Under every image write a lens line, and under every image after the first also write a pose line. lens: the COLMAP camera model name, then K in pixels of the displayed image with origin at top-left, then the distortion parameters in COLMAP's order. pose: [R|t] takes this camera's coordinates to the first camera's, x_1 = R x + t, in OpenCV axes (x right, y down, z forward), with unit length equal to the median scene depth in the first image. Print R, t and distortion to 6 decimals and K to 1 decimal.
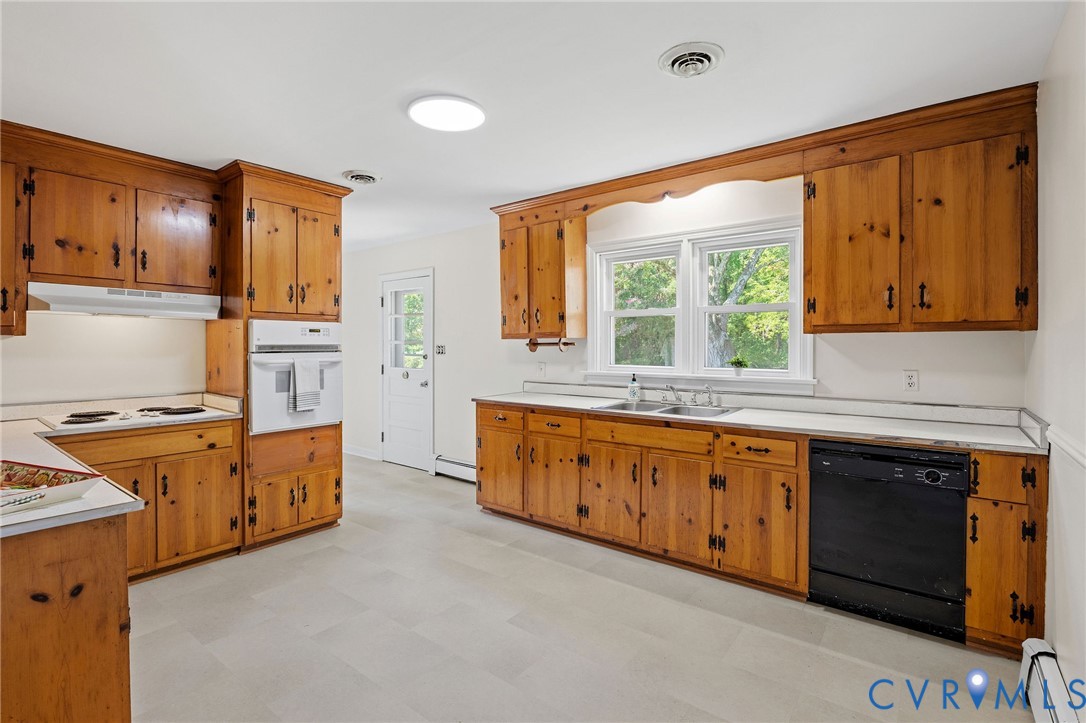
lens RADIAL K [[507.0, 0, 543.2], [0, 507.0, 347.8], [0, 0, 1]] dist [-0.000883, 0.000018]
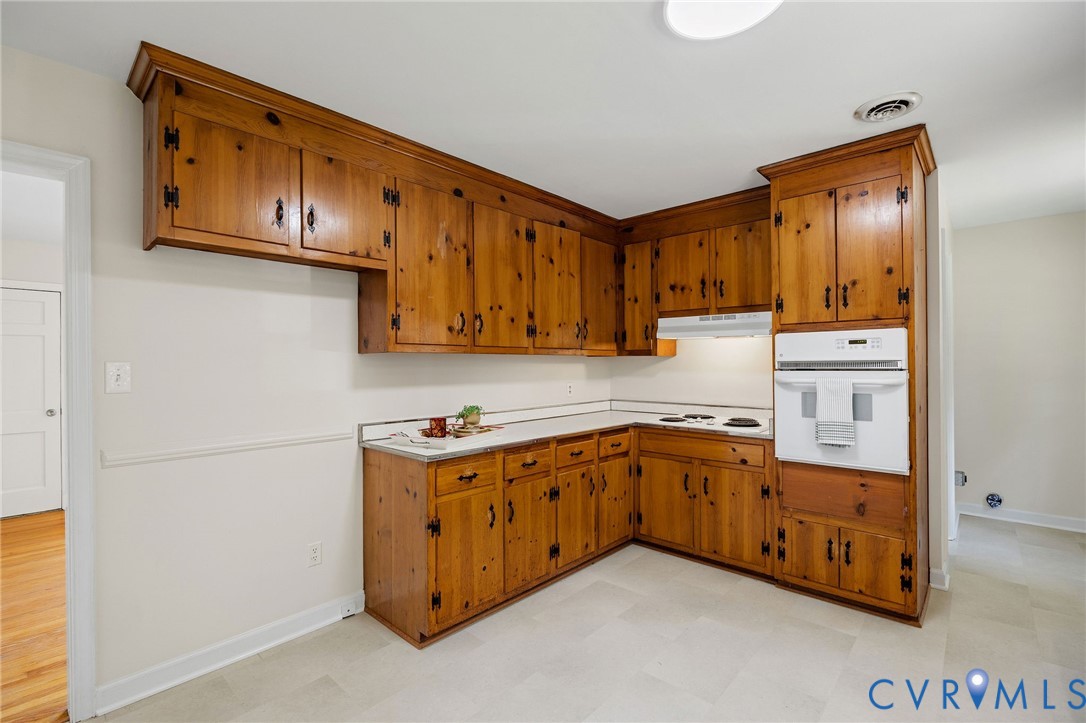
lens RADIAL K [[495.3, 0, 543.0], [0, 495.3, 361.5], [0, 0, 1]] dist [-0.000946, 0.000060]
pose [[-0.074913, -0.004173, -0.997181, 0.344463], [0.000520, 0.999991, -0.004224, -0.001843], [0.997190, -0.000835, -0.074911, 0.640324]]
